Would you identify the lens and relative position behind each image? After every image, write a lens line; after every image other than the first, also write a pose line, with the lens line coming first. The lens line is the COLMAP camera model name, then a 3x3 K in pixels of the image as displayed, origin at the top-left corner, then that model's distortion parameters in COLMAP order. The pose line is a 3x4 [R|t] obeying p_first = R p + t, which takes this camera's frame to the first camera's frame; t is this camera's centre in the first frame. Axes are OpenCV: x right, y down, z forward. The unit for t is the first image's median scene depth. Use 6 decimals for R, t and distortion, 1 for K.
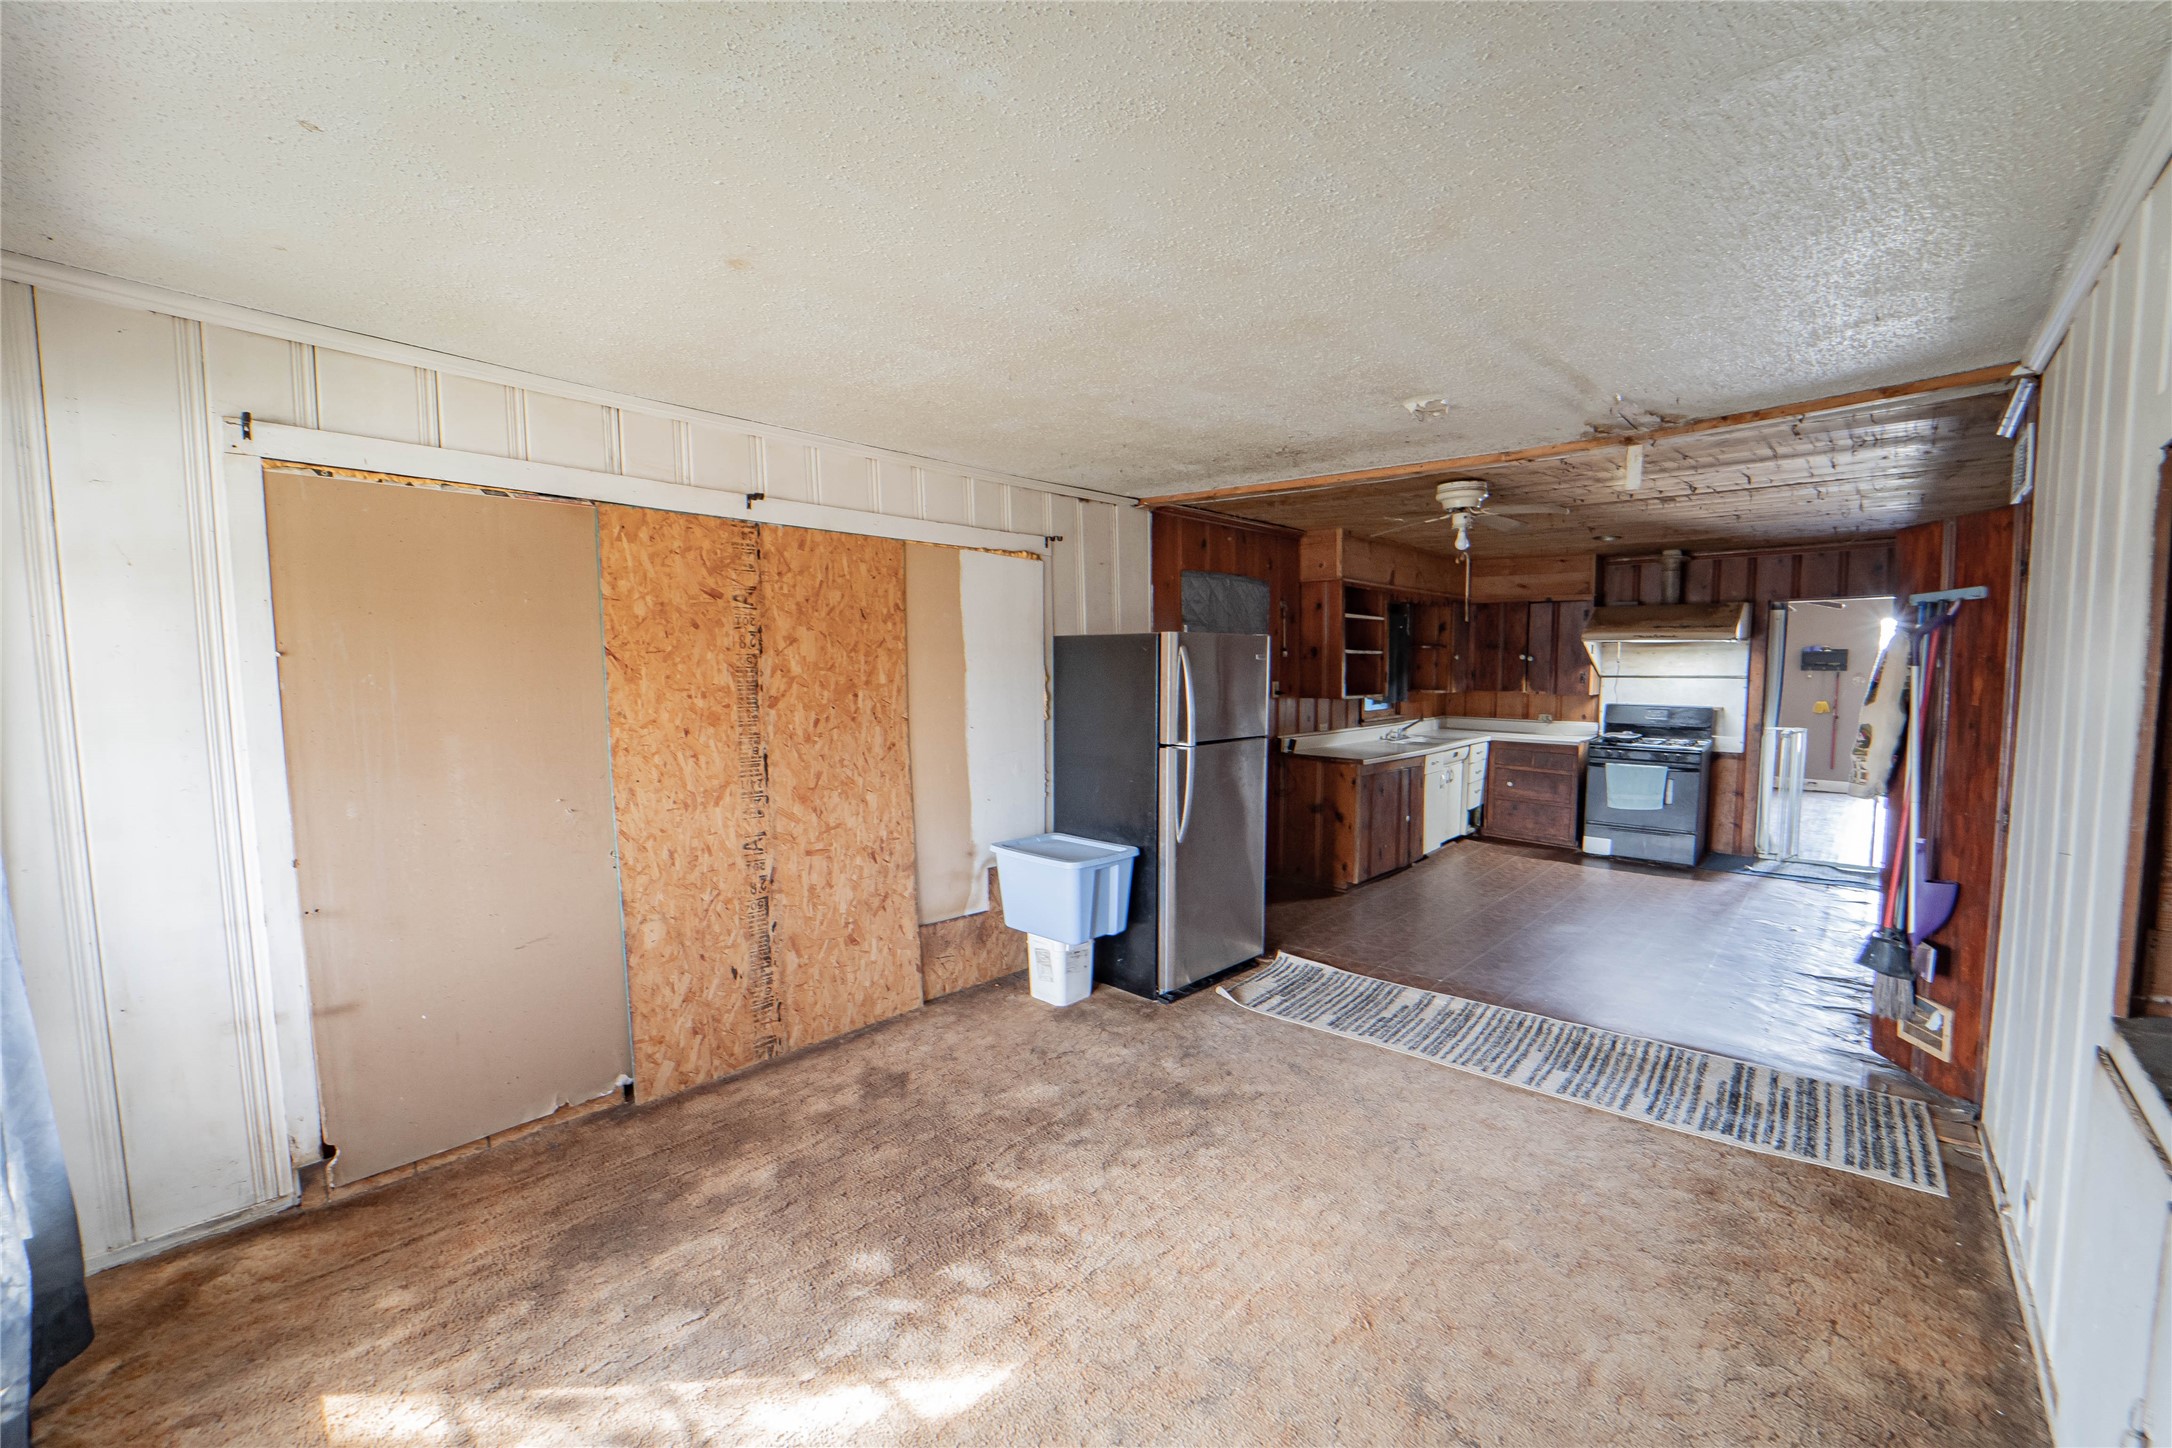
lens RADIAL K [[878.2, 0, 1086.9], [0, 878.2, 745.4], [0, 0, 1]] dist [-0.023530, -0.000115]
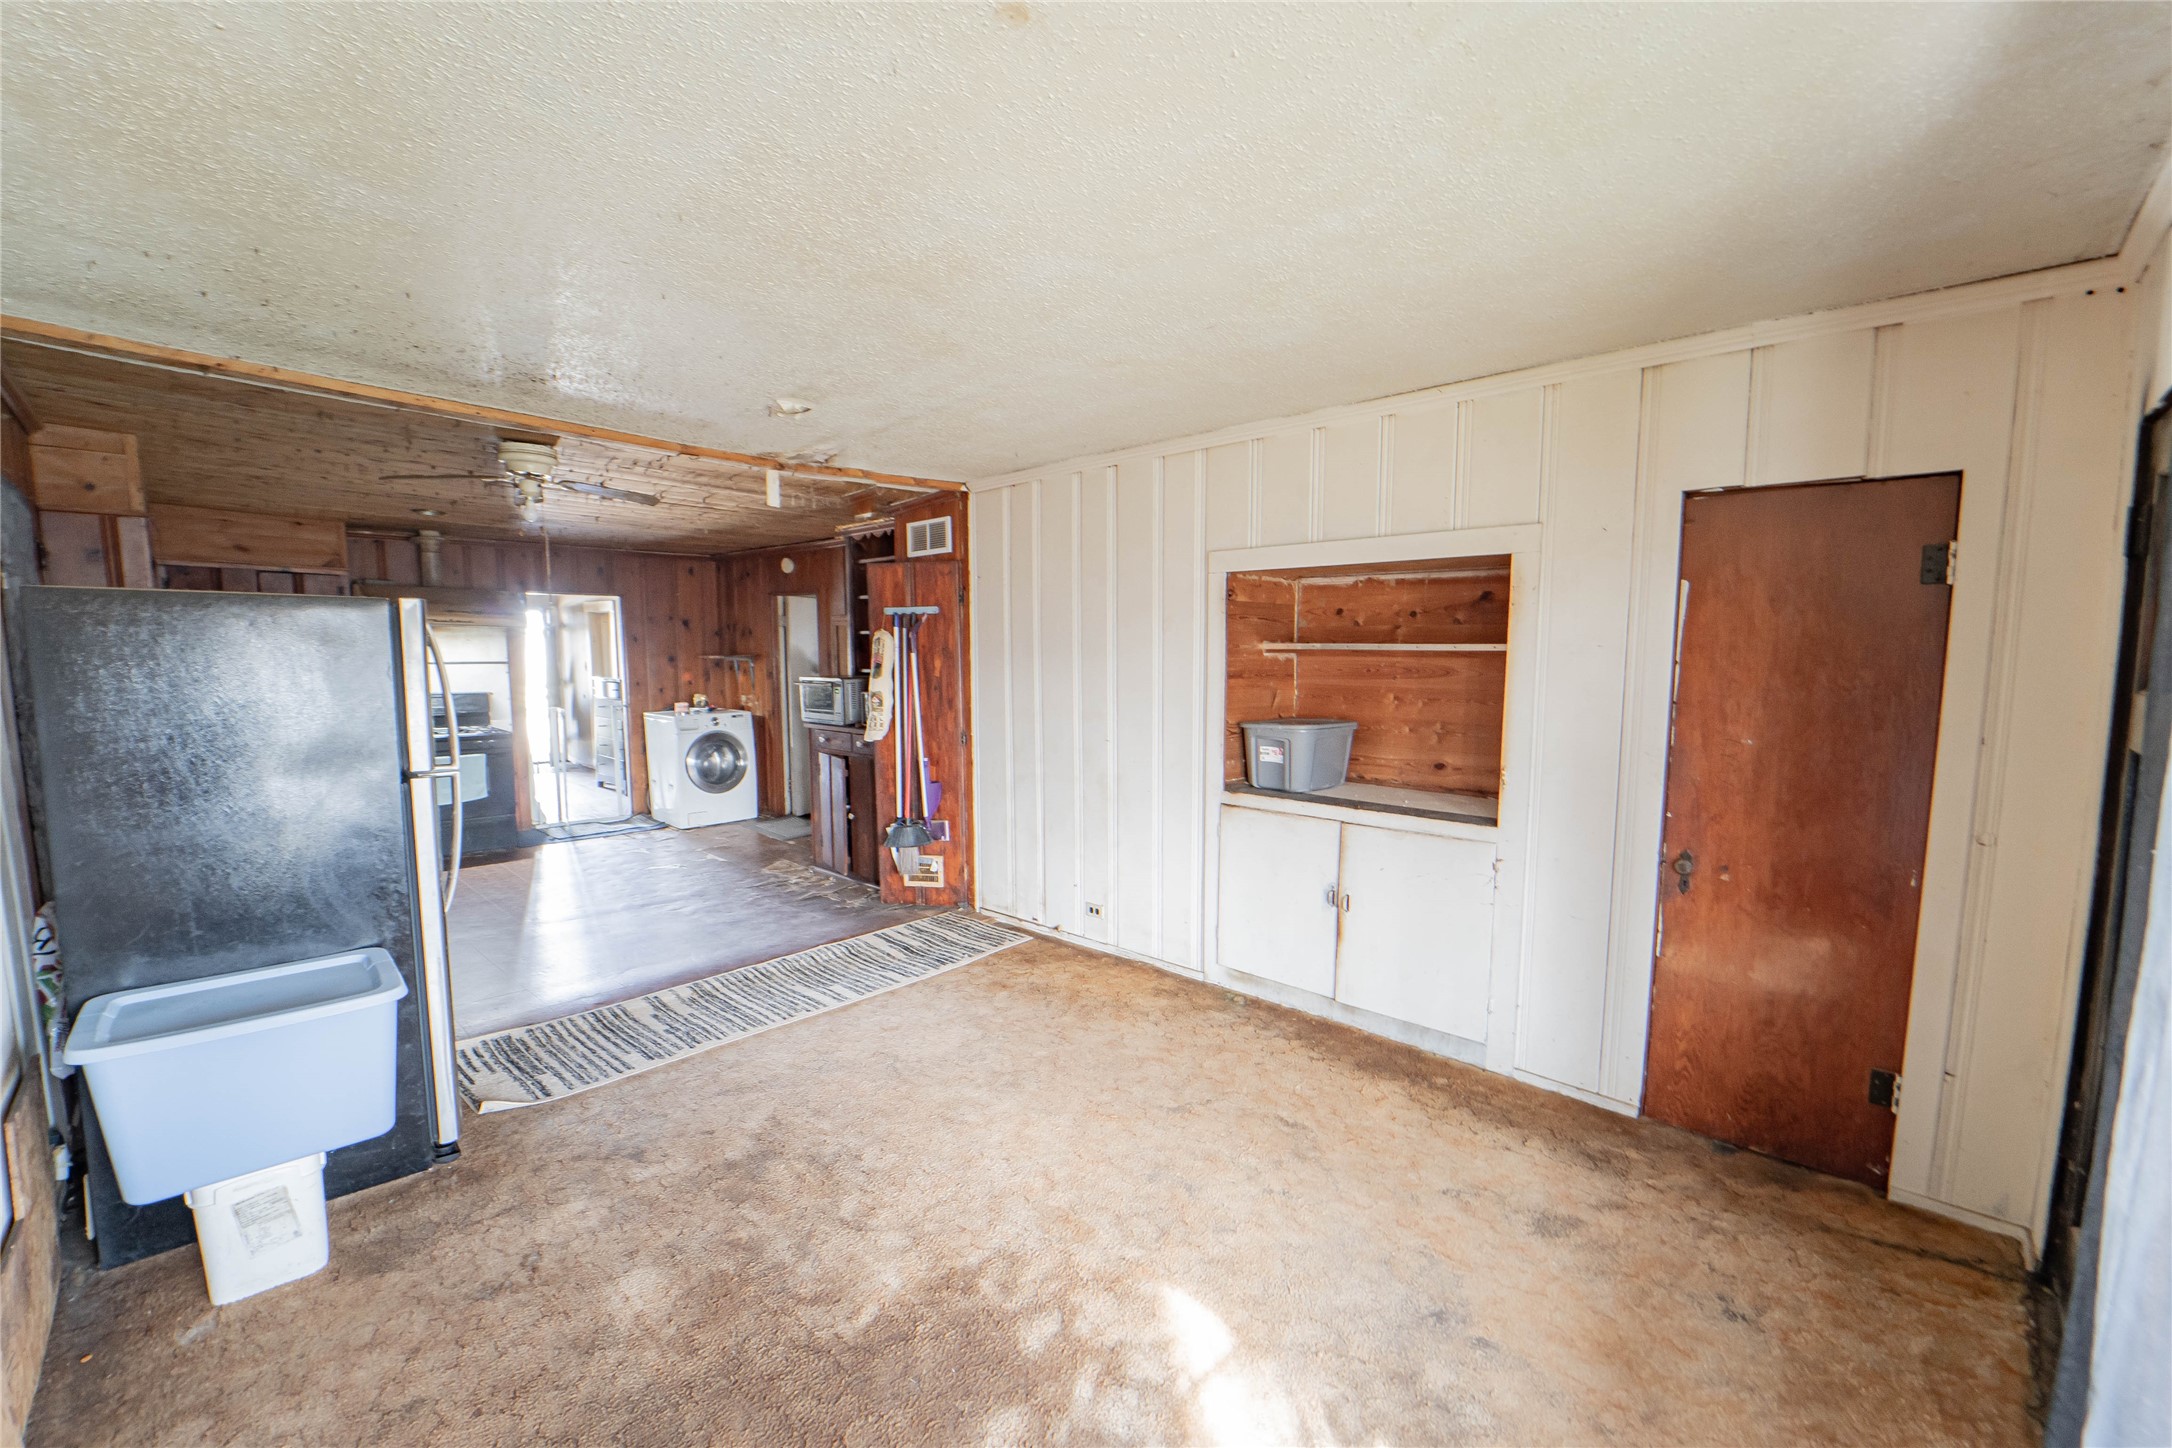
lens RADIAL K [[889.5, 0, 1093.1], [0, 889.5, 747.1], [0, 0, 1]] dist [-0.021771, 0.000067]
pose [[0.015609, -0.101177, 0.994746, -0.311102], [0.084311, 0.991457, 0.099519, -0.023946], [-0.996317, 0.082314, 0.024006, 0.277546]]
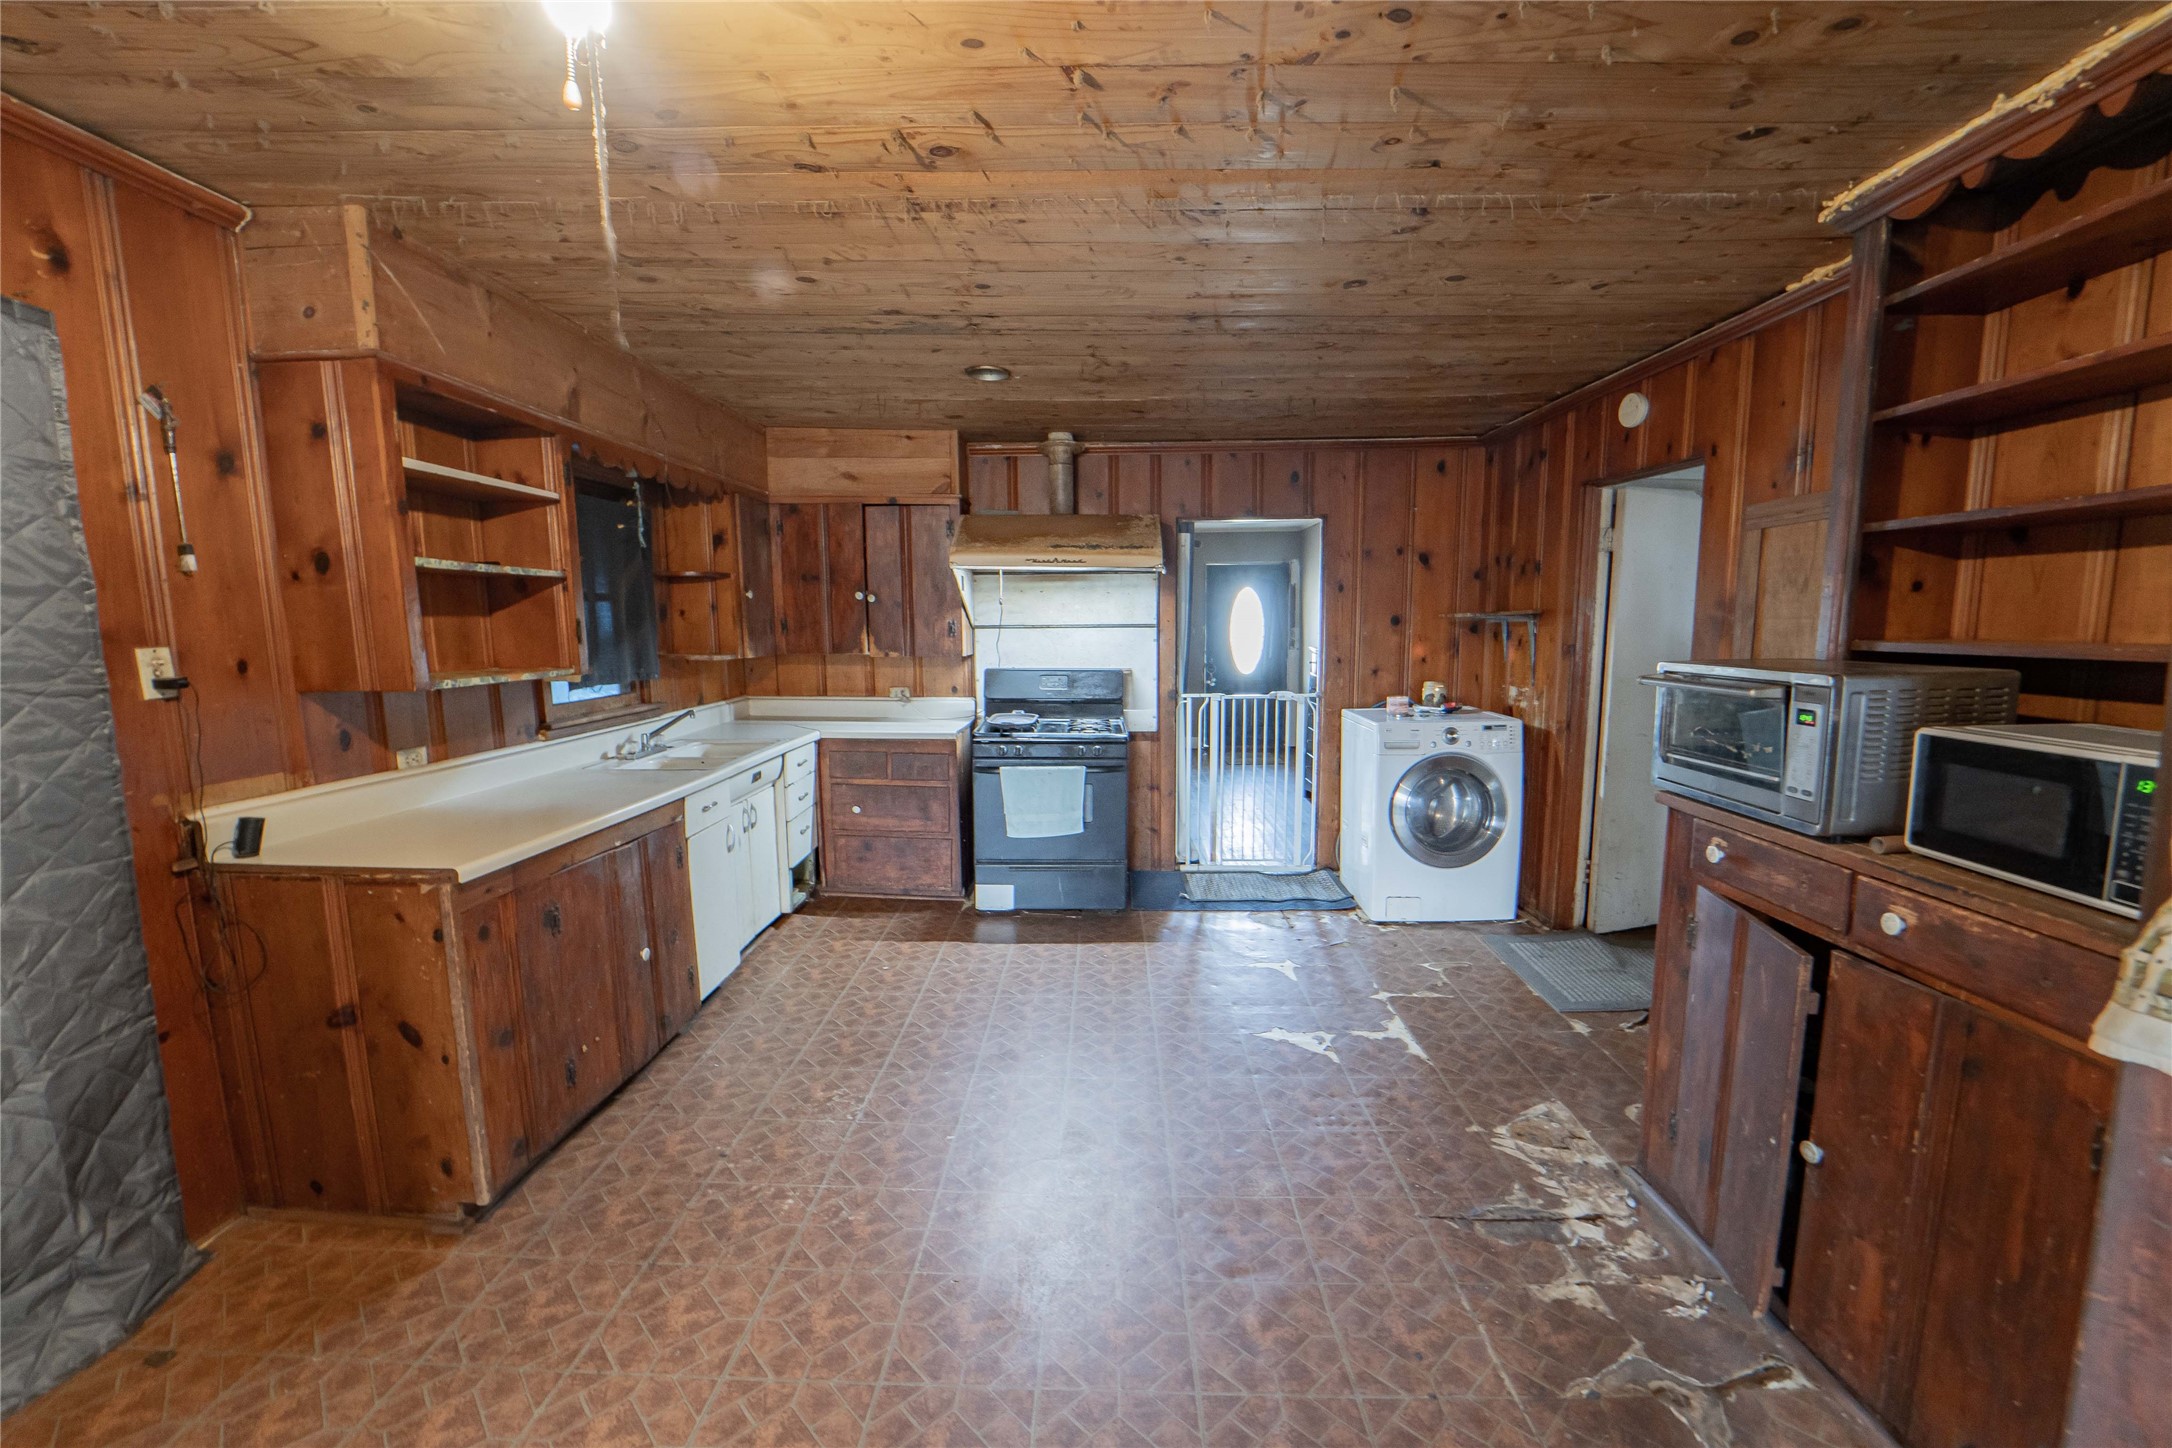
lens RADIAL K [[889.5, 0, 1093.1], [0, 889.5, 747.1], [0, 0, 1]] dist [-0.021771, 0.000067]
pose [[0.753073, -0.092414, 0.651414, 0.241075], [0.060761, 0.995624, 0.071002, -0.035104], [-0.655125, -0.013889, 0.755393, 0.489675]]
